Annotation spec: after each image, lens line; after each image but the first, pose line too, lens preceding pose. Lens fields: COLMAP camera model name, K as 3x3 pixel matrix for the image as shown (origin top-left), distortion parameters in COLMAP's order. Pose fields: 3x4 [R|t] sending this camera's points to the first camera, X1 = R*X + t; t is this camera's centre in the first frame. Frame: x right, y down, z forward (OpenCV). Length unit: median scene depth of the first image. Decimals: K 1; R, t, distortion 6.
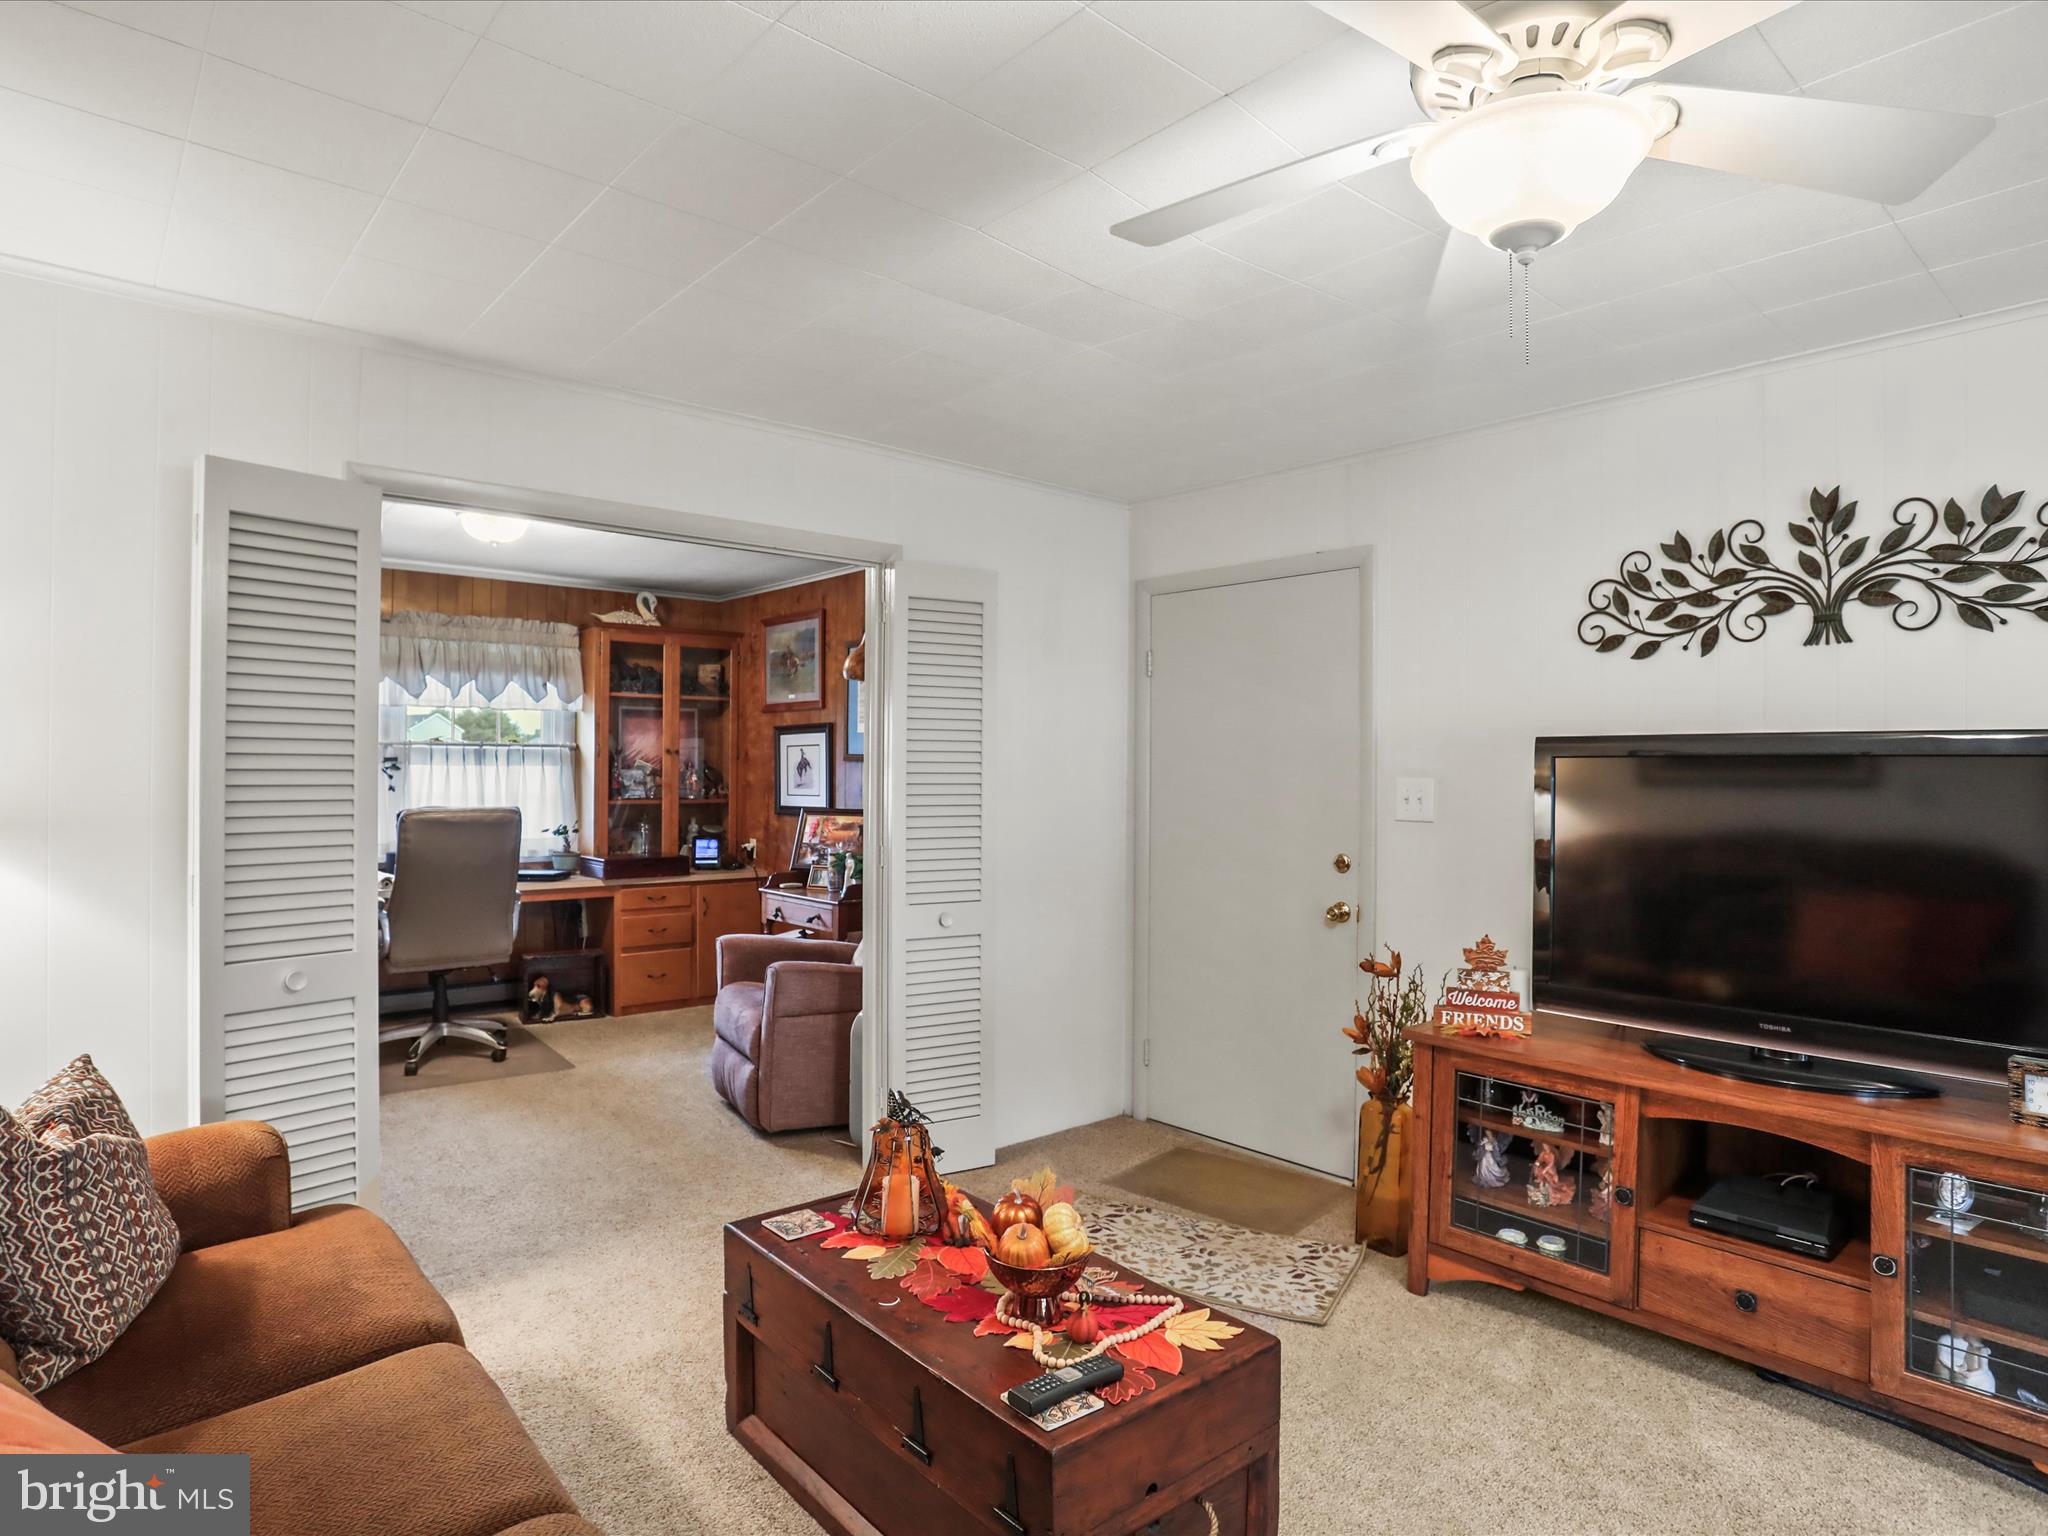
lens RADIAL K [[1136.8, 0, 1016.5], [0, 1136.8, 769.4], [0, 0, 1]] dist [-0.088825, 0.044326]
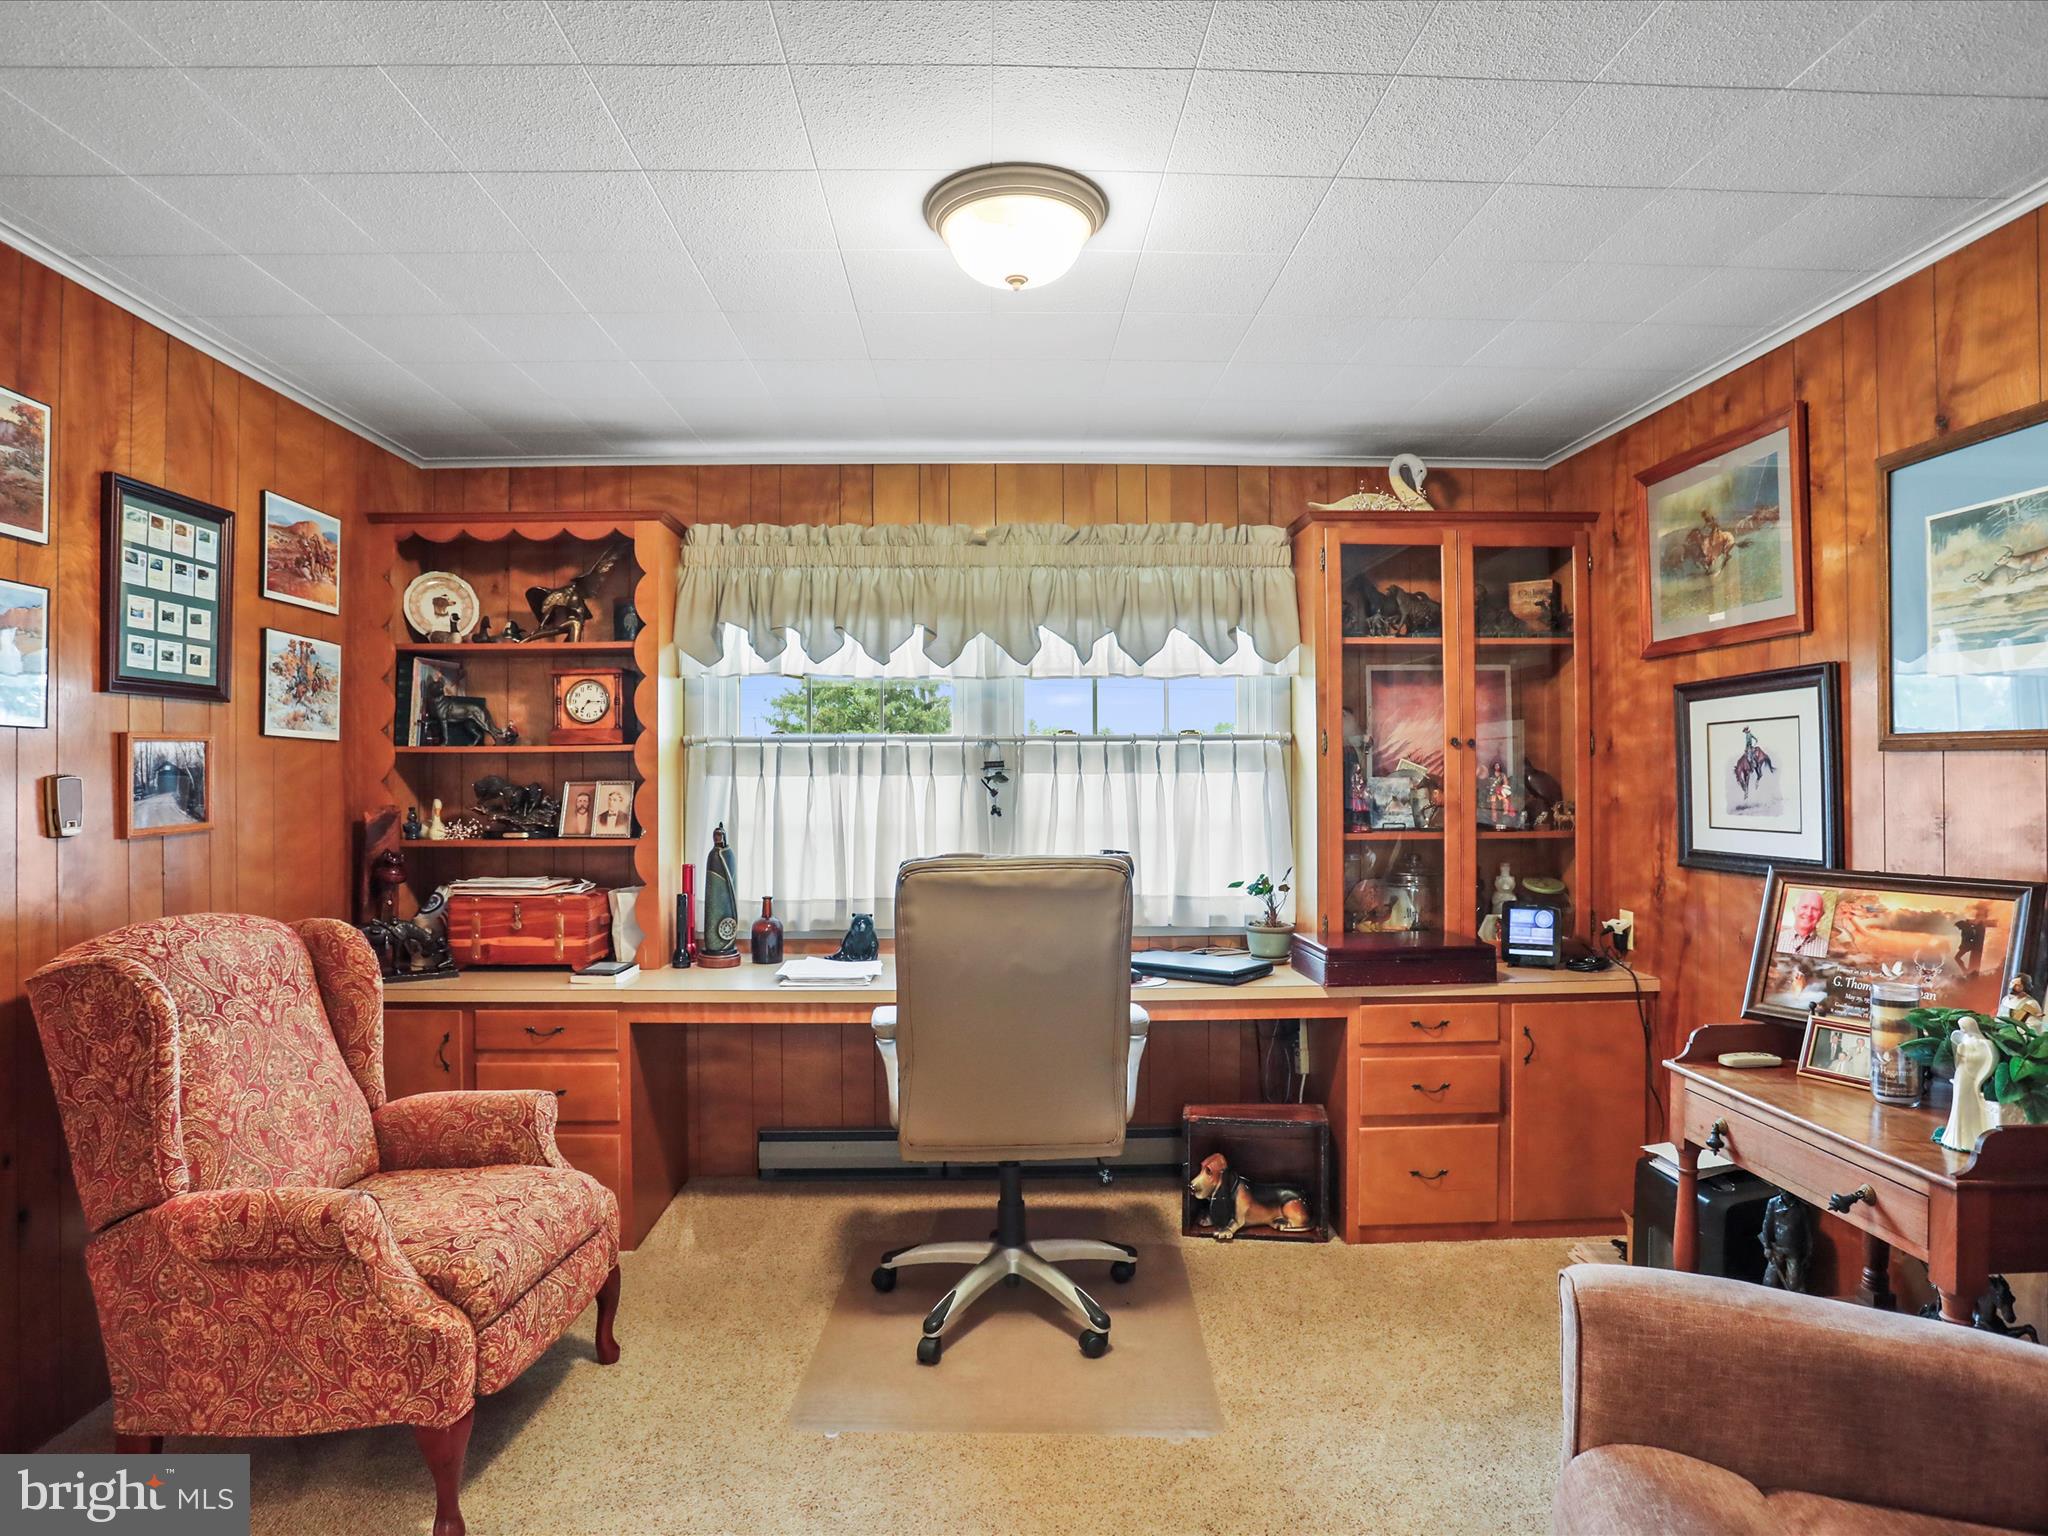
lens RADIAL K [[1136.8, 0, 1016.5], [0, 1136.8, 769.4], [0, 0, 1]] dist [-0.088825, 0.044326]
pose [[0.767101, -0.013962, -0.641374, -0.130470], [0.010264, 0.999902, -0.009492, -0.000232], [0.641444, 0.000698, 0.767169, 0.470976]]
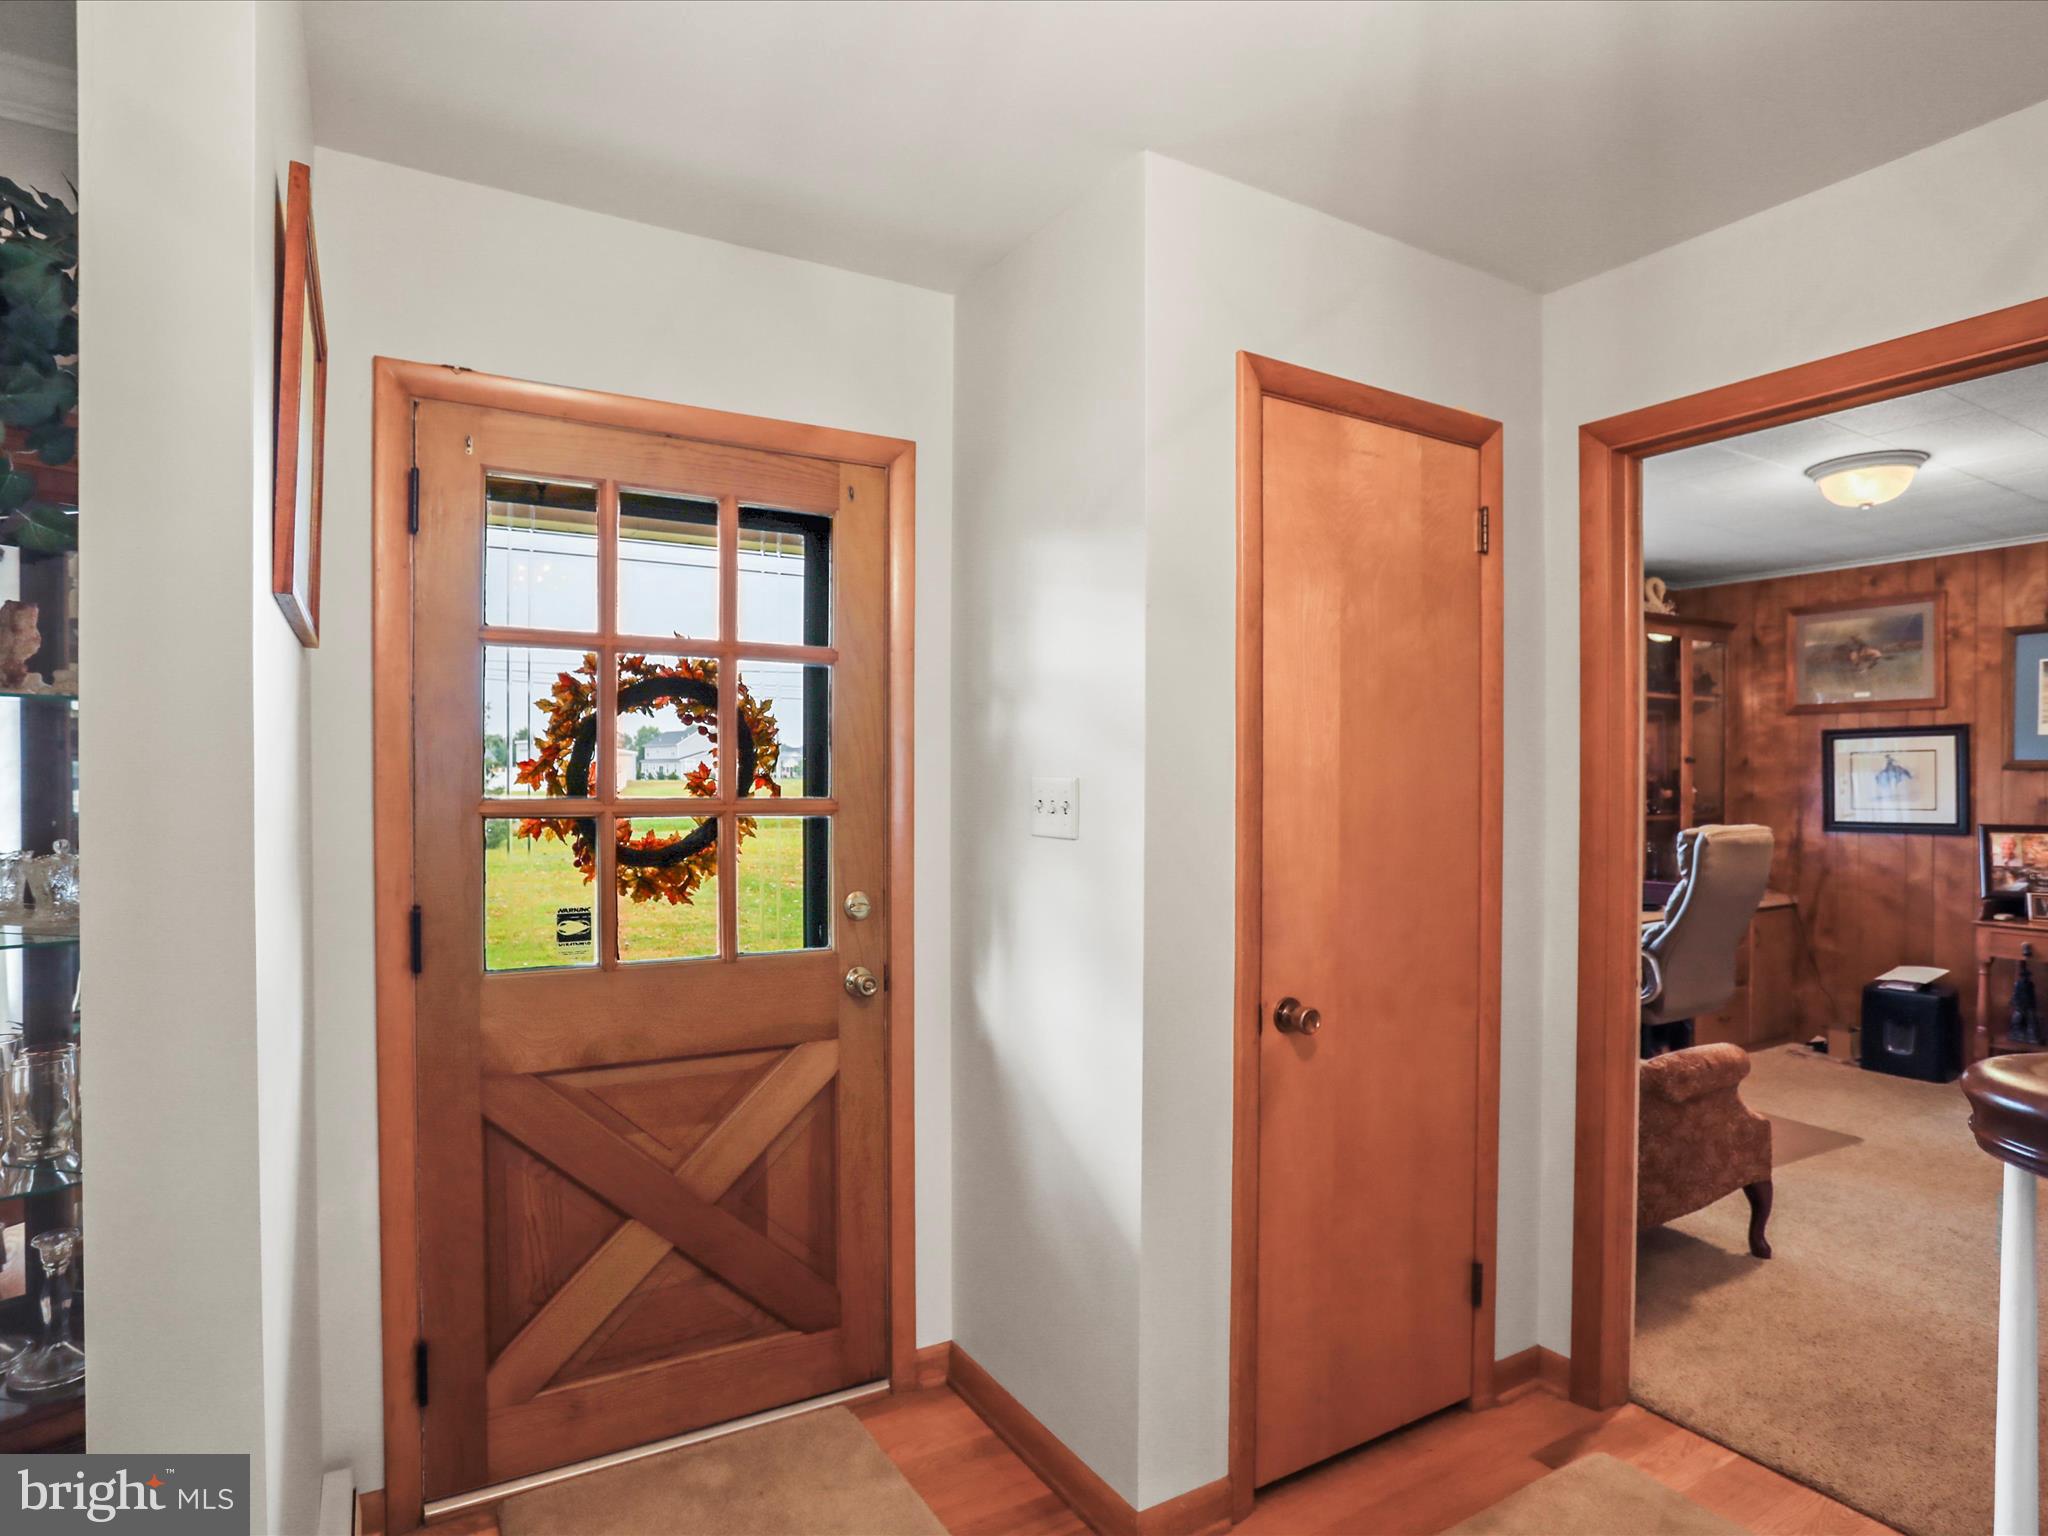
lens RADIAL K [[1136.8, 0, 1016.5], [0, 1136.8, 769.4], [0, 0, 1]] dist [-0.088825, 0.044326]
pose [[0.981086, -0.010093, -0.193308, -0.675615], [0.008345, 0.999917, -0.009854, -0.004524], [0.193391, 0.008054, 0.981089, 0.058603]]
